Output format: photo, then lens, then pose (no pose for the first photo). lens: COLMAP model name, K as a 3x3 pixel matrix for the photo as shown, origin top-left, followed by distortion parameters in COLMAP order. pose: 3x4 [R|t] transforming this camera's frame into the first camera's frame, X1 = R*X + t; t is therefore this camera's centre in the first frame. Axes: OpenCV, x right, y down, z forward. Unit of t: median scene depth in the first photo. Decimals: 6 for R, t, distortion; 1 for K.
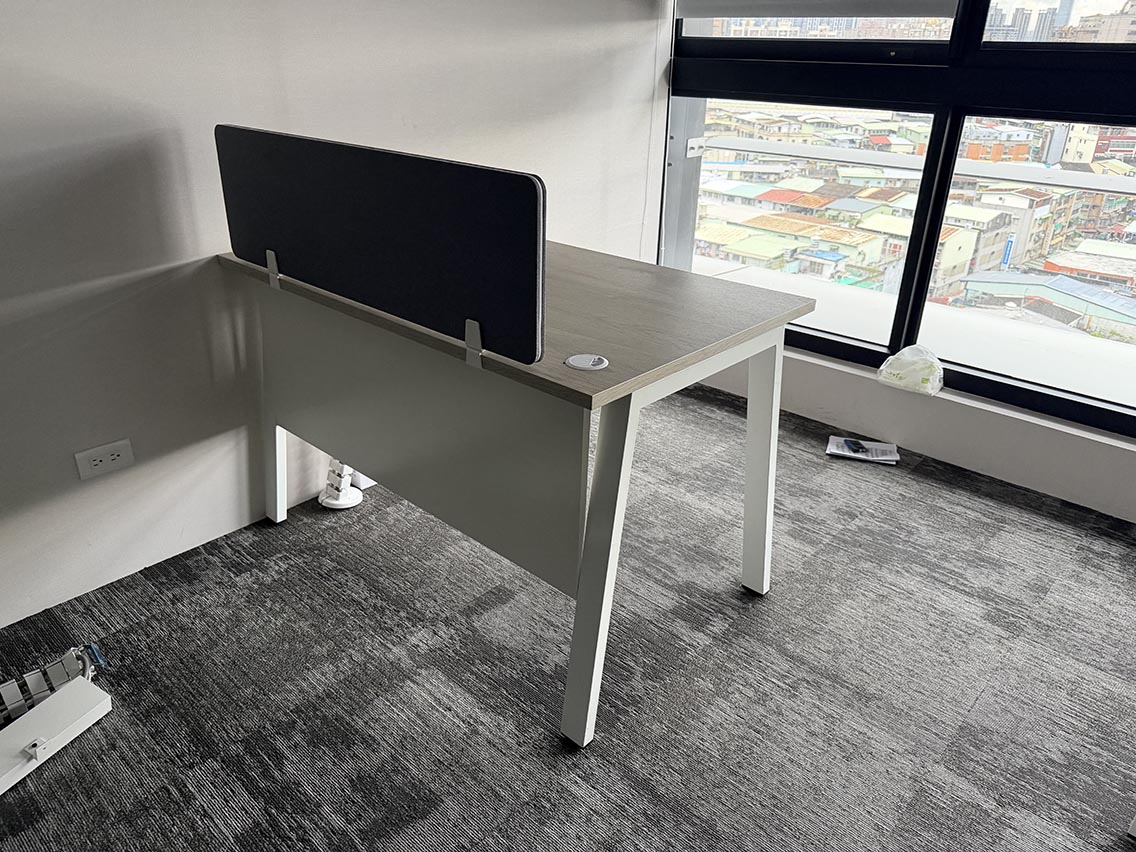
lens RADIAL K [[833.0, 0, 560.5], [0, 833.0, 425.3], [0, 0, 1]] dist [0.032629, -0.013215]
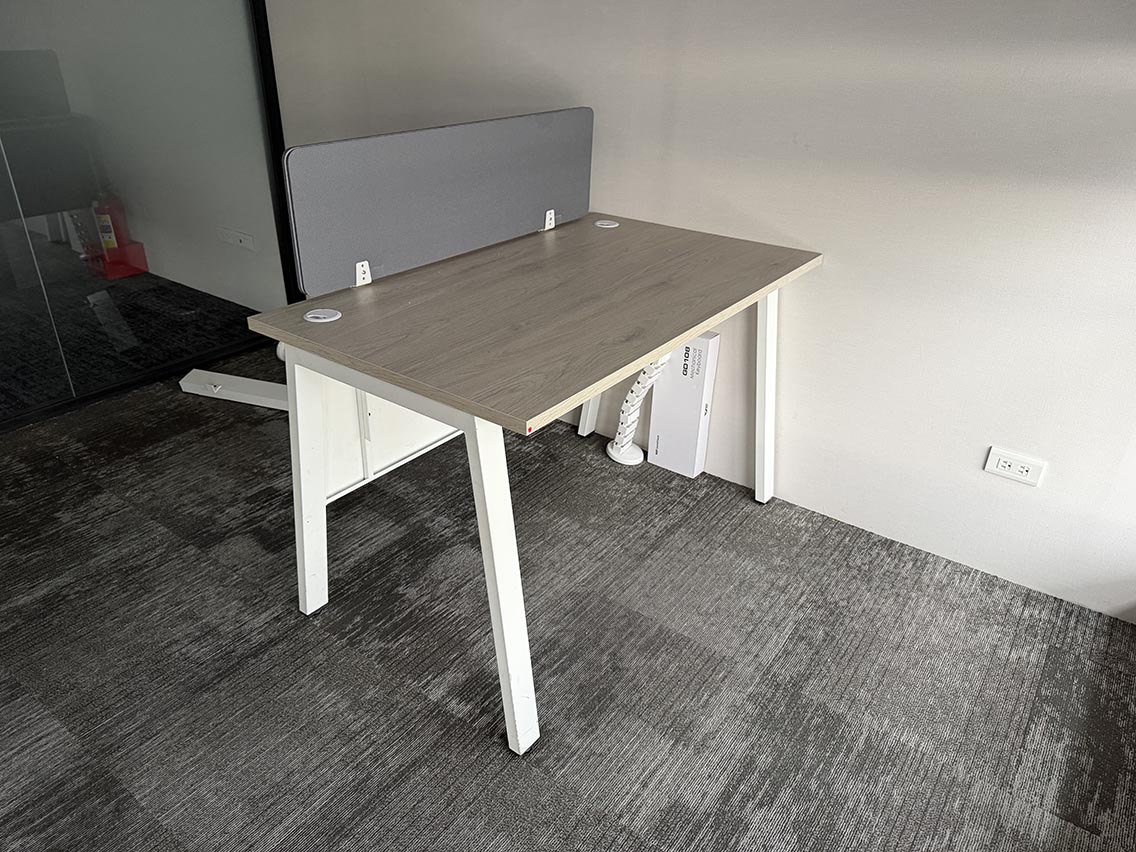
lens RADIAL K [[833.0, 0, 564.7], [0, 833.0, 427.1], [0, 0, 1]] dist [0.032629, -0.013215]
pose [[0.096559, 0.461002, -0.882130, 0.634418], [-0.433146, 0.817411, 0.379767, -0.297493], [0.896136, 0.345422, 0.278610, 0.549943]]
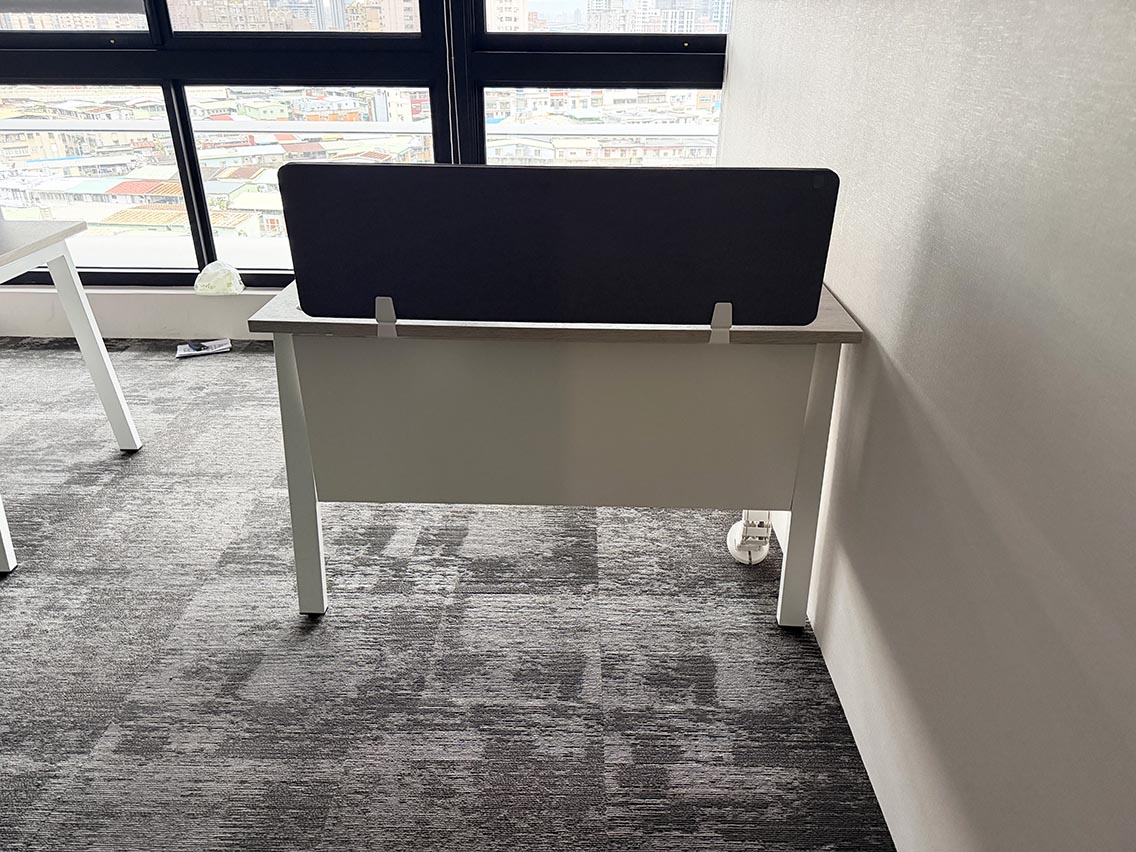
lens RADIAL K [[833.0, 0, 562.7], [0, 833.0, 424.9], [0, 0, 1]] dist [0.032629, -0.013215]
pose [[0.756135, -0.306727, 0.578081, -0.008014], [0.294044, 0.948404, 0.118607, 0.158369], [-0.584635, 0.080298, 0.807313, -0.384129]]
